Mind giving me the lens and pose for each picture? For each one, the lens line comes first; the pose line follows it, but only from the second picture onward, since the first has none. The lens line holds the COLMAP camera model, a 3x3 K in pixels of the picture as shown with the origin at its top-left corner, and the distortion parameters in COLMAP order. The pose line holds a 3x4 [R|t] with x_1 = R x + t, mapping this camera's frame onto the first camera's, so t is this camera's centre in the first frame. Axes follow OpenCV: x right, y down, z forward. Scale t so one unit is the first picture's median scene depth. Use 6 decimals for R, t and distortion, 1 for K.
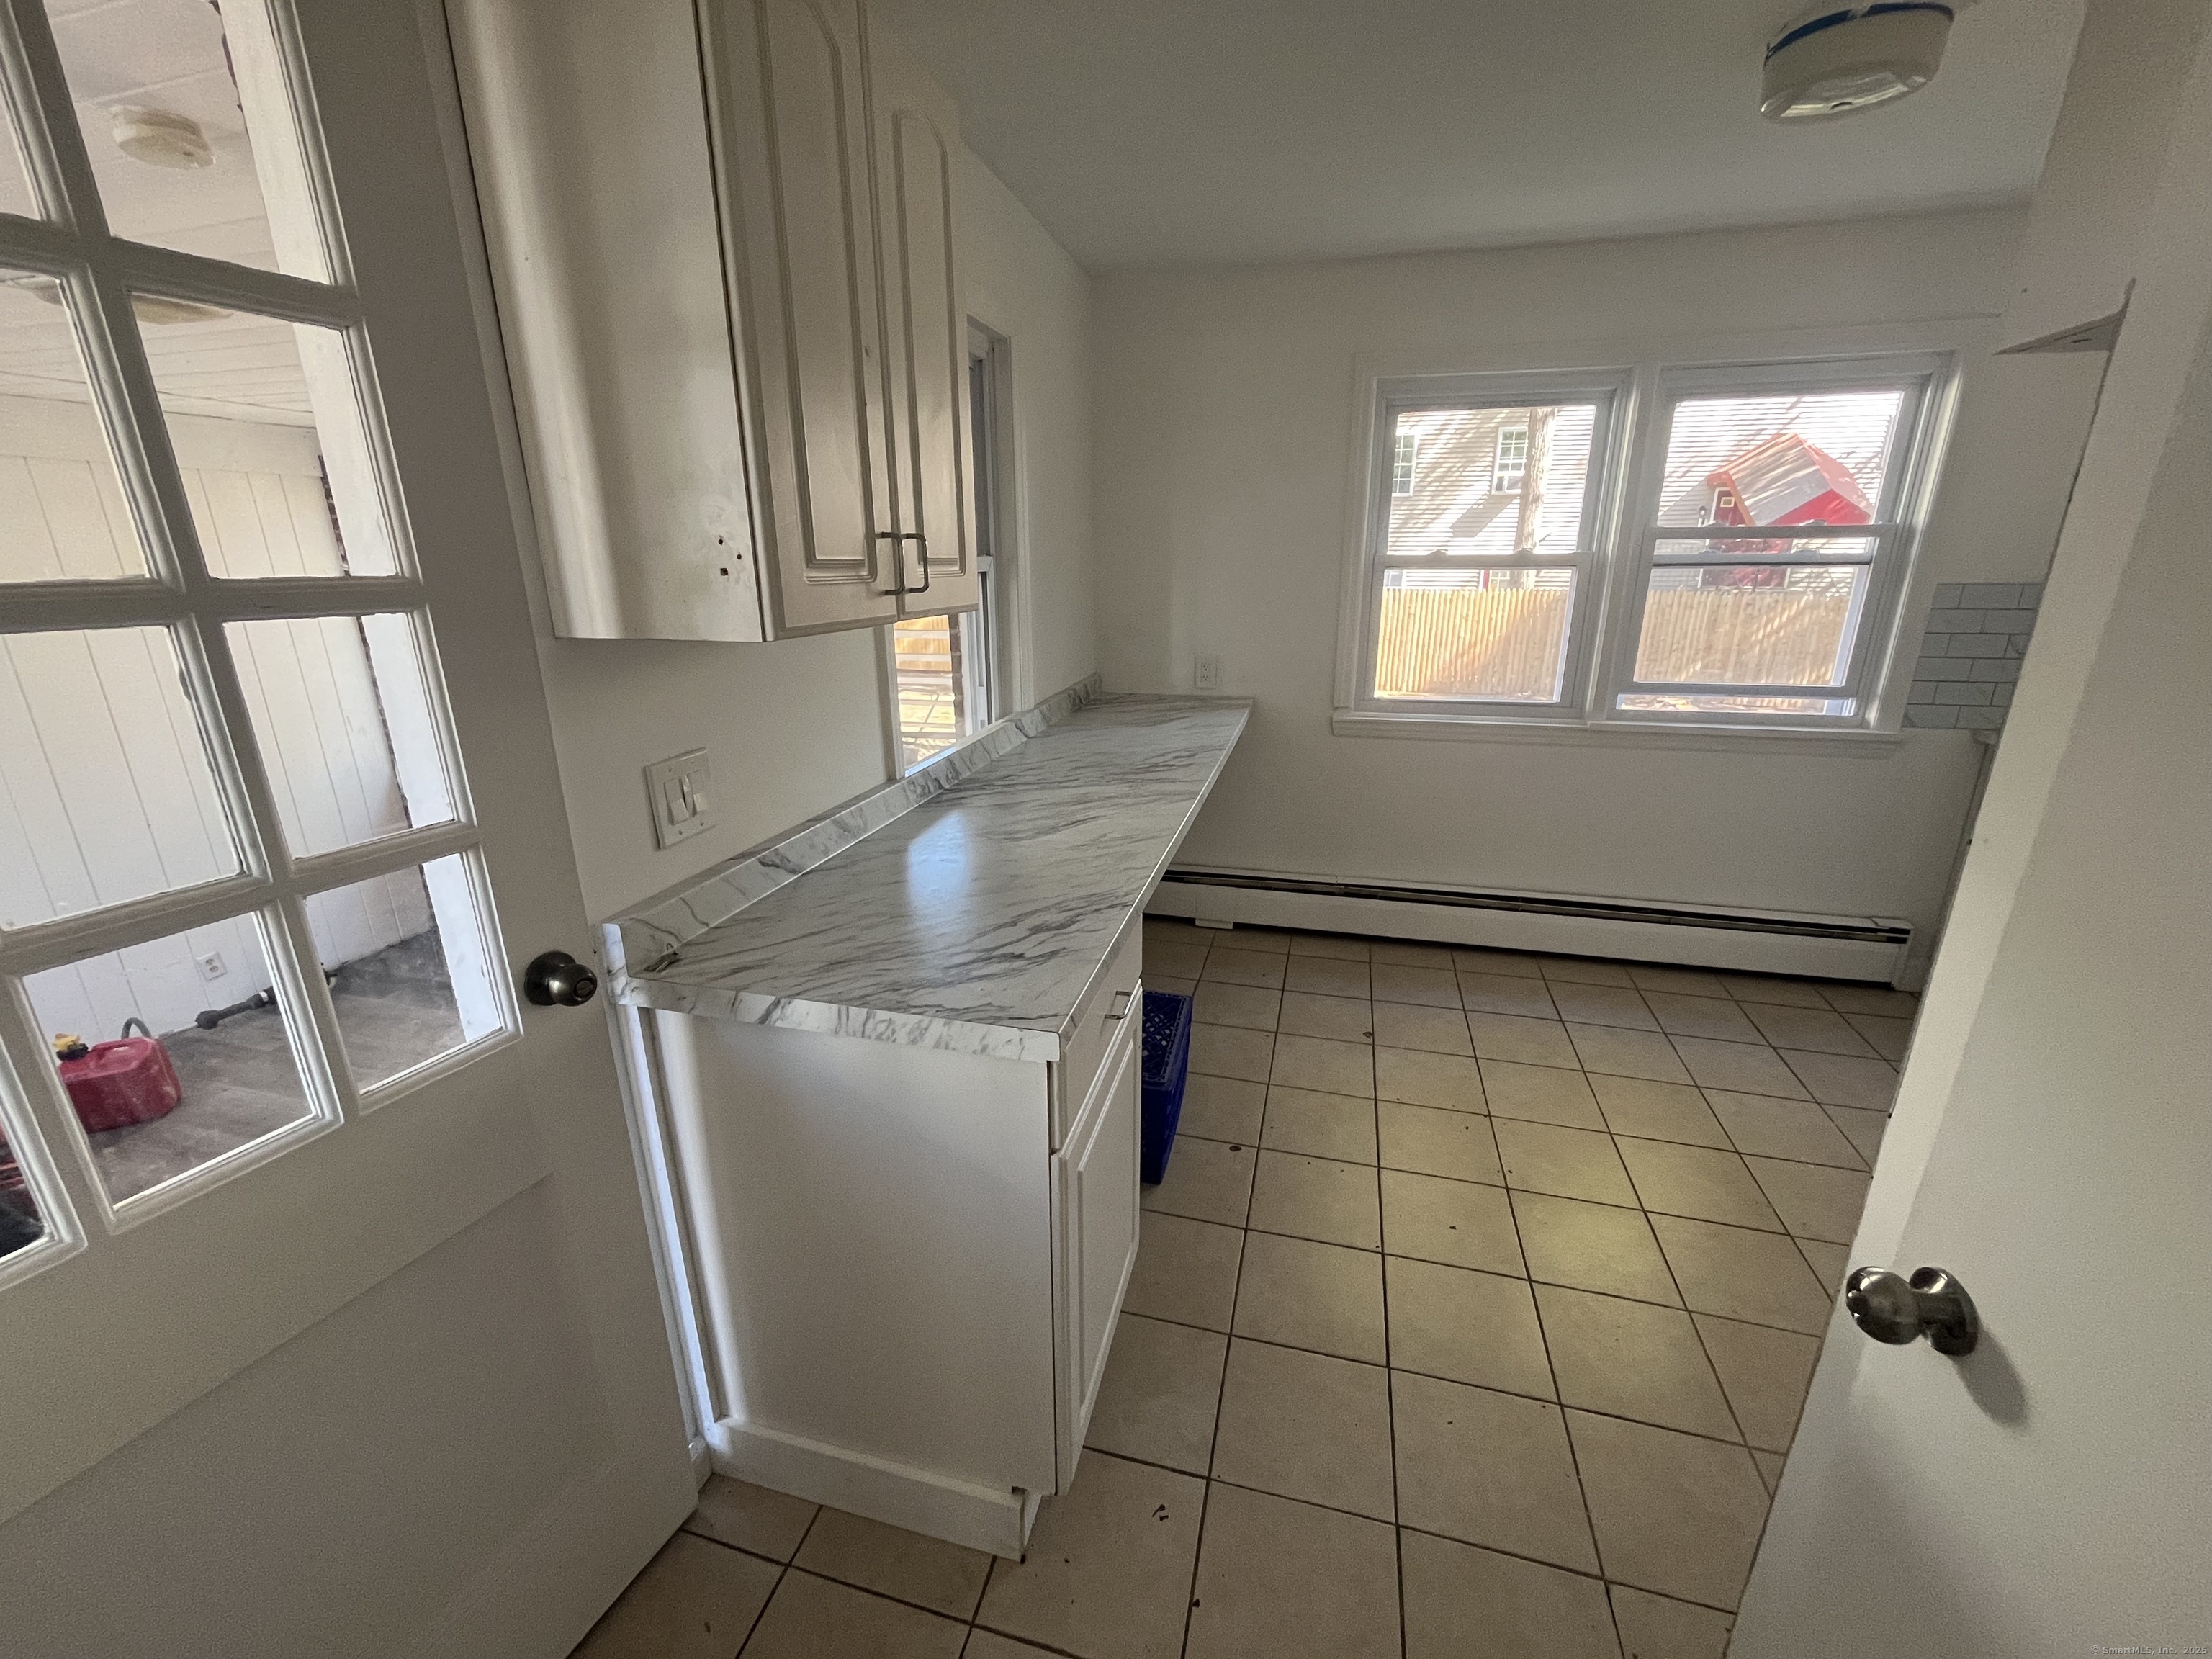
lens RADIAL K [[895.9, 0, 1093.7], [0, 895.9, 832.6], [0, 0, 1]] dist [-0.008509, -0.000365]
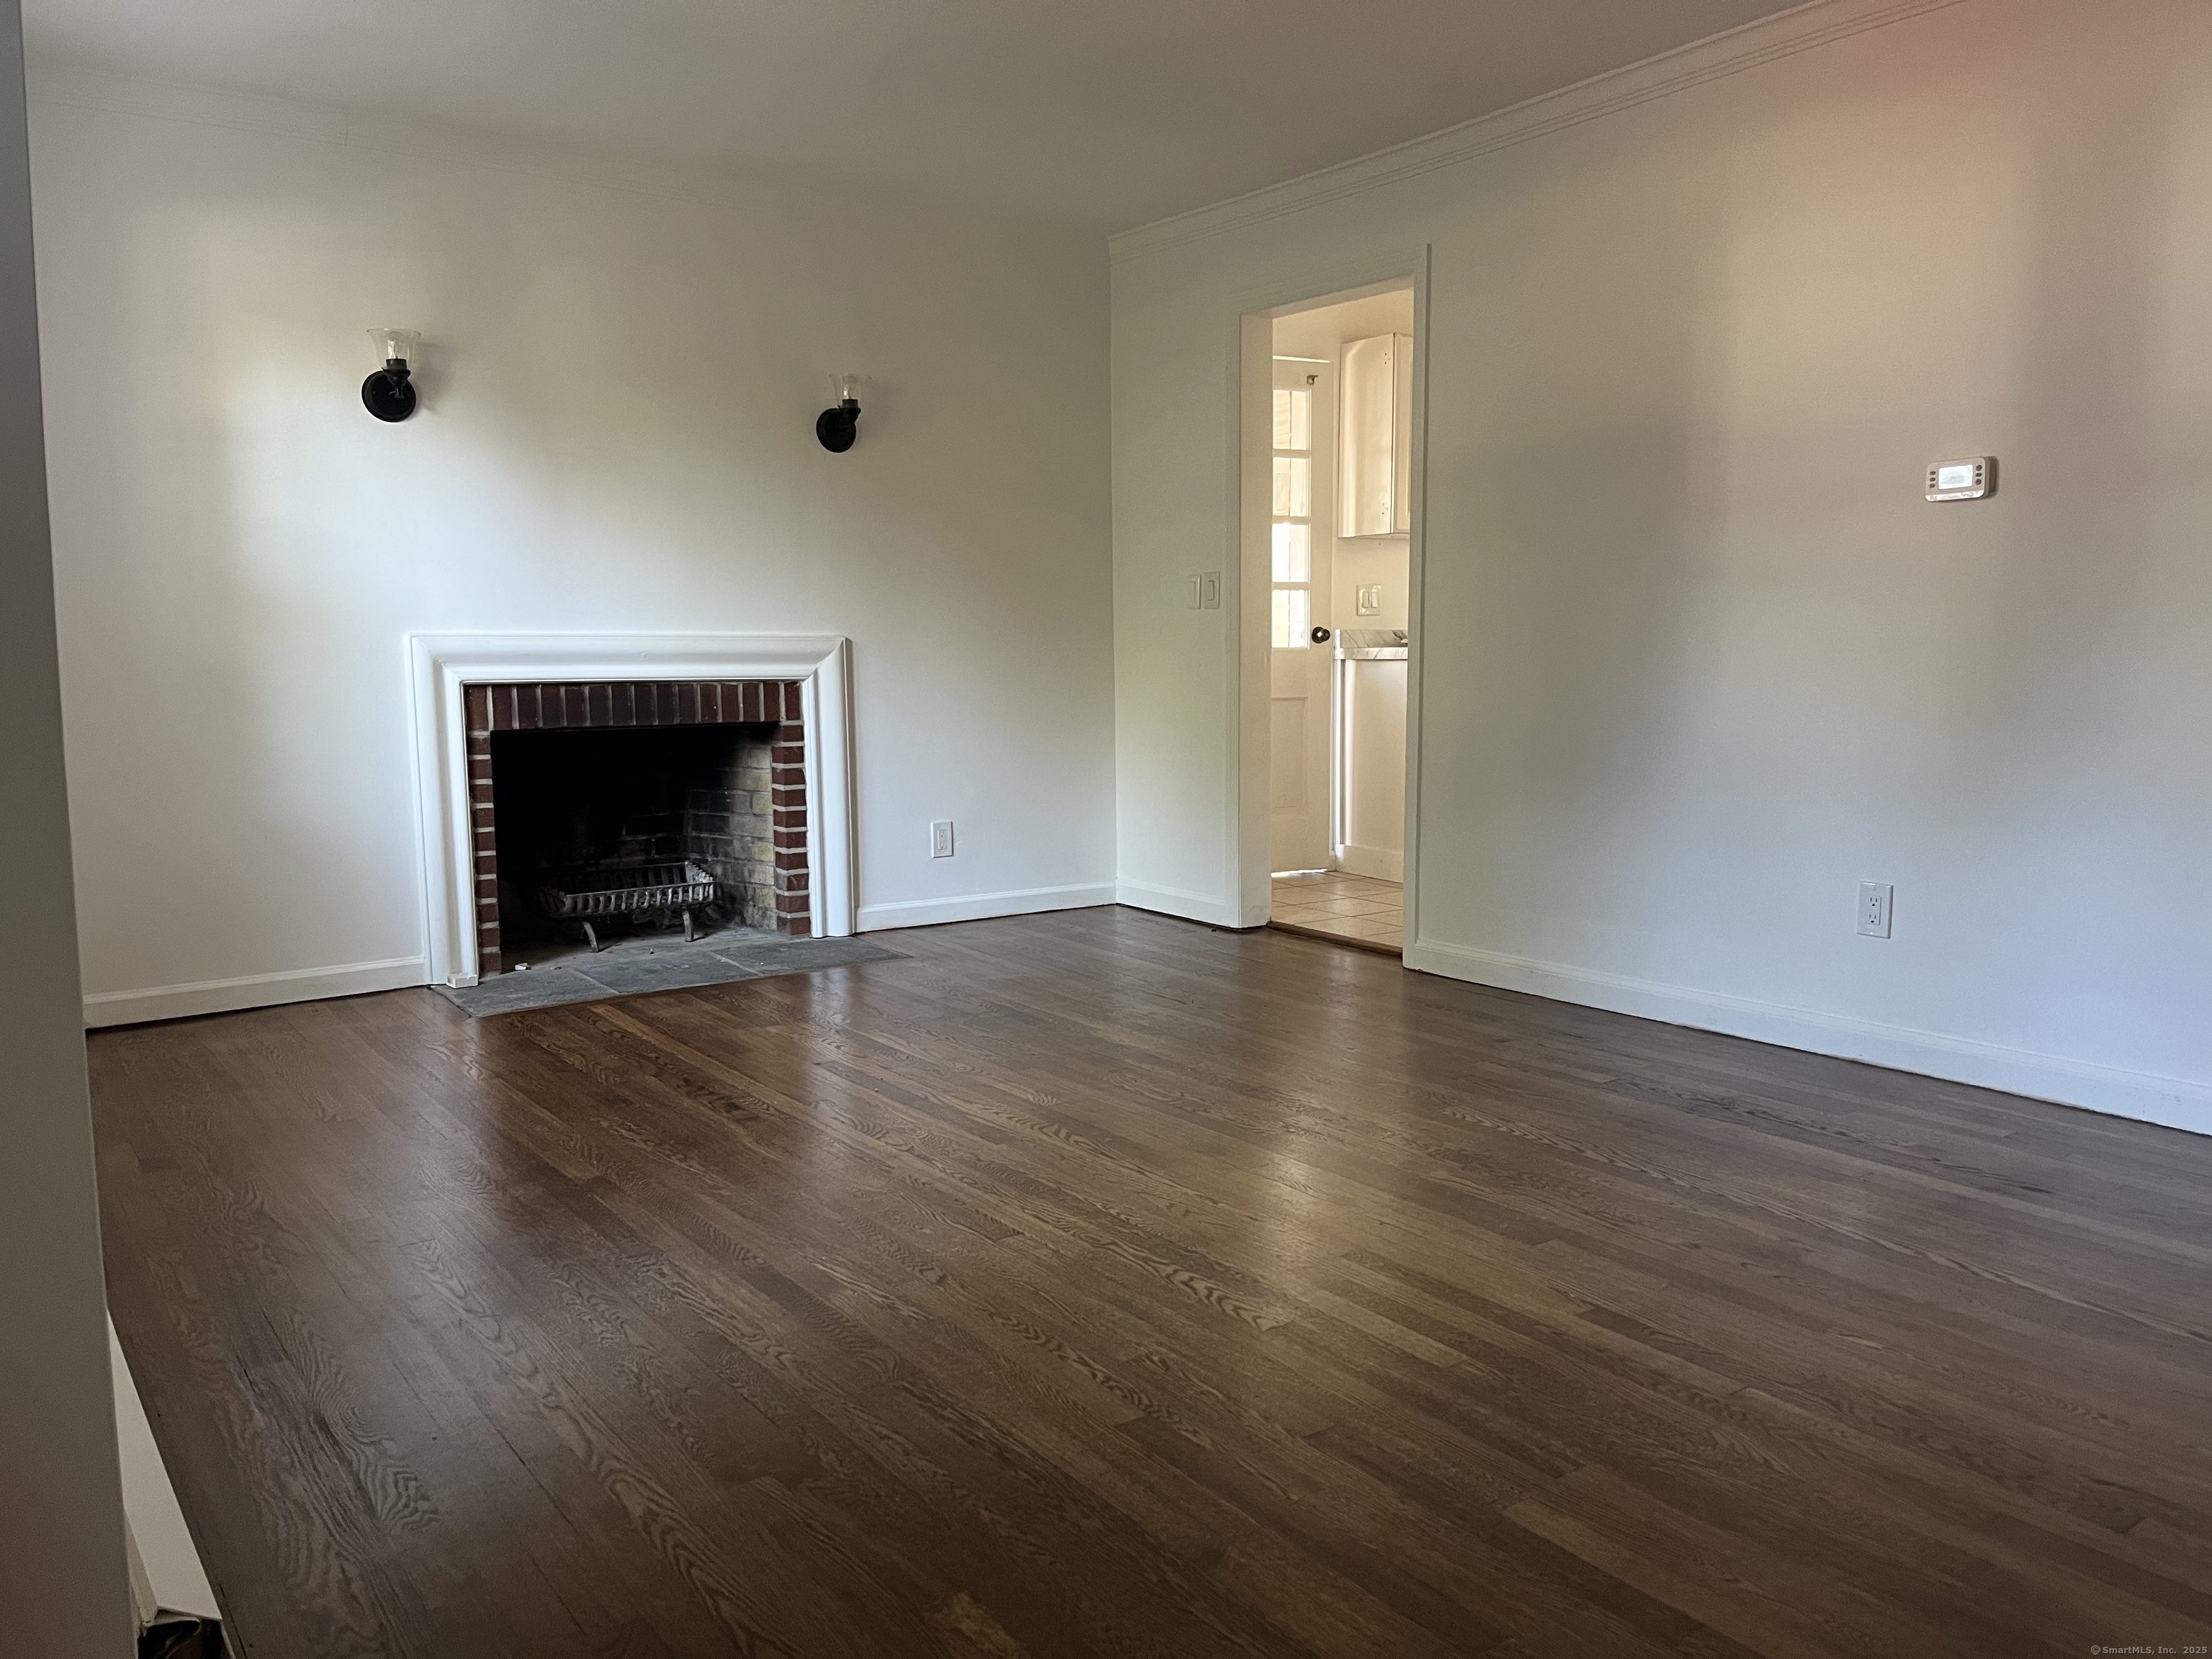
lens RADIAL K [[1679.5, 0, 1105.8], [0, 1679.5, 827.2], [0, 0, 1]] dist [0.000669, -0.000550]
pose [[0.786877, 0.076798, -0.612313, 2.376890], [-0.180690, 0.977413, -0.109613, 1.521341], [0.590064, 0.196891, 0.782980, -3.787099]]
